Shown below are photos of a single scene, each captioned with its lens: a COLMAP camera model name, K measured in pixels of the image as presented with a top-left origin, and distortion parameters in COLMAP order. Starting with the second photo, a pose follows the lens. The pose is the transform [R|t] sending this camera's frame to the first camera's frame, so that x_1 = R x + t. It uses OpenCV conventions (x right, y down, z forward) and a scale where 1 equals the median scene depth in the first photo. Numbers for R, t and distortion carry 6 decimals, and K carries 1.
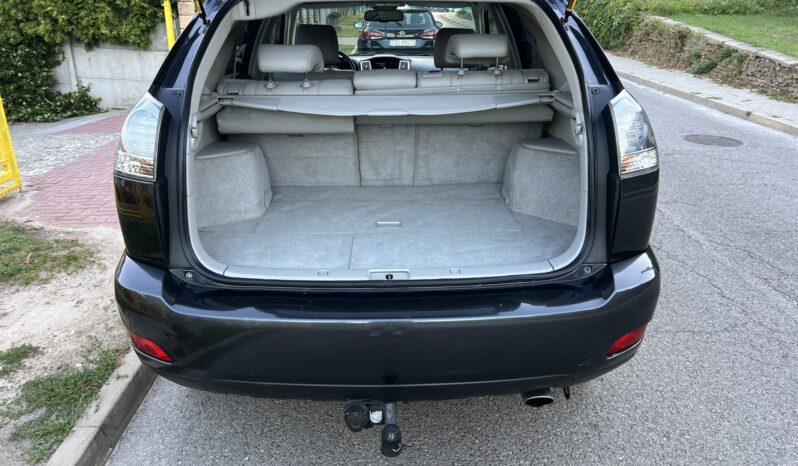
lens RADIAL K [[623.6, 0, 394.9], [0, 623.6, 233.0], [0, 0, 1]] dist [0.066830, -0.073360]
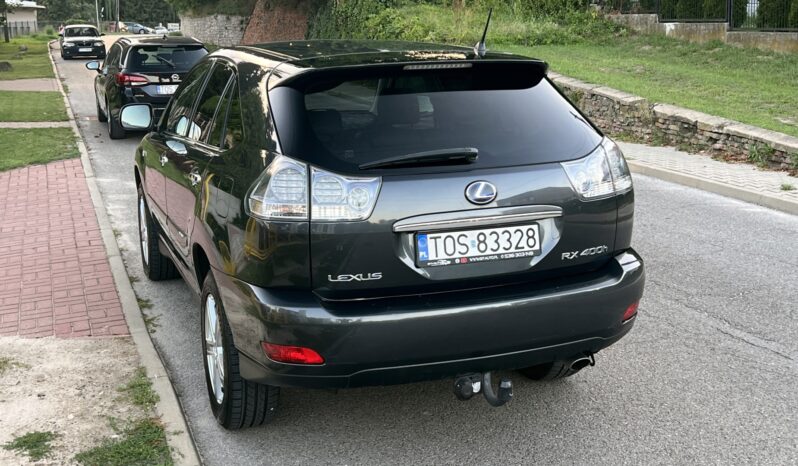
lens RADIAL K [[948.3, 0, 407.5], [0, 948.3, 233.4], [0, 0, 1]] dist [0.186237, -0.484063]
pose [[0.940259, -0.081115, 0.330655, -0.150010], [0.124420, 0.985894, -0.111949, 0.034162], [-0.316911, 0.146401, 0.937088, -0.162991]]
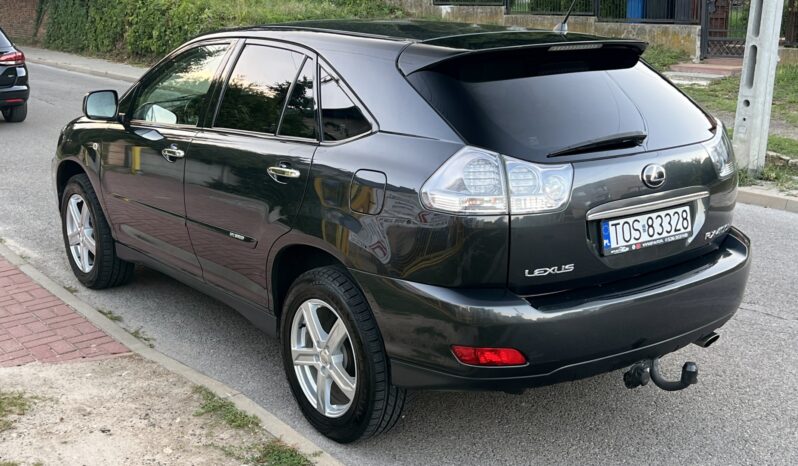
lens RADIAL K [[948.3, 0, 407.5], [0, 948.3, 233.4], [0, 0, 1]] dist [0.186237, -0.484063]
pose [[0.801613, -0.137408, 0.581838, -0.288923], [0.200415, 0.978678, -0.044989, 0.000182], [-0.563250, 0.152673, 0.812059, -0.070042]]
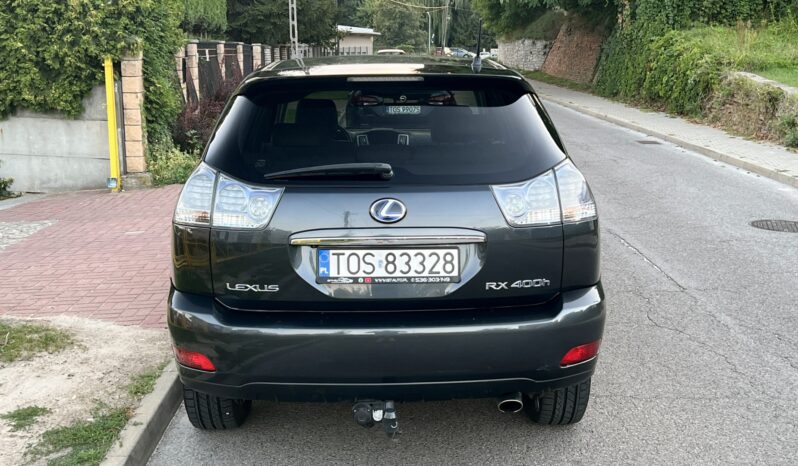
lens RADIAL K [[948.3, 0, 407.5], [0, 948.3, 233.4], [0, 0, 1]] dist [0.186237, -0.484063]
pose [[0.999905, -0.004134, 0.013169, 0.000942], [0.006163, 0.987428, -0.157950, 0.044468], [-0.012351, 0.158016, 0.987359, -0.173844]]
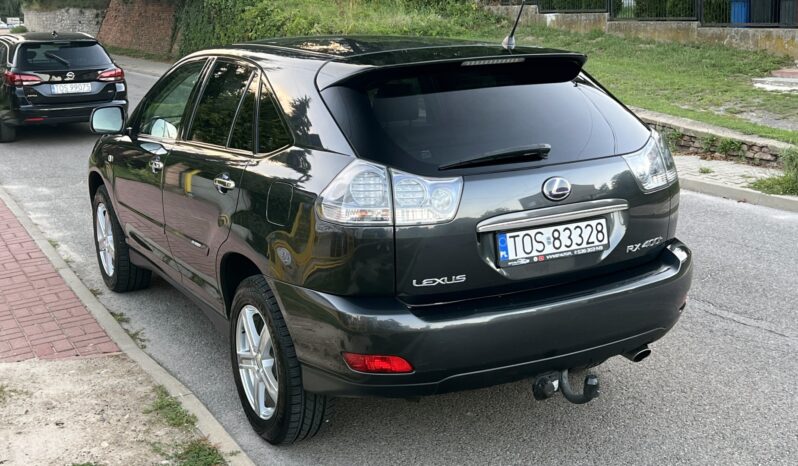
lens RADIAL K [[948.3, 0, 407.5], [0, 948.3, 233.4], [0, 0, 1]] dist [0.186237, -0.484063]
pose [[0.878564, -0.123818, 0.461297, -0.219825], [0.181016, 0.980082, -0.081688, 0.017215], [-0.441994, 0.155271, 0.883477, -0.123722]]
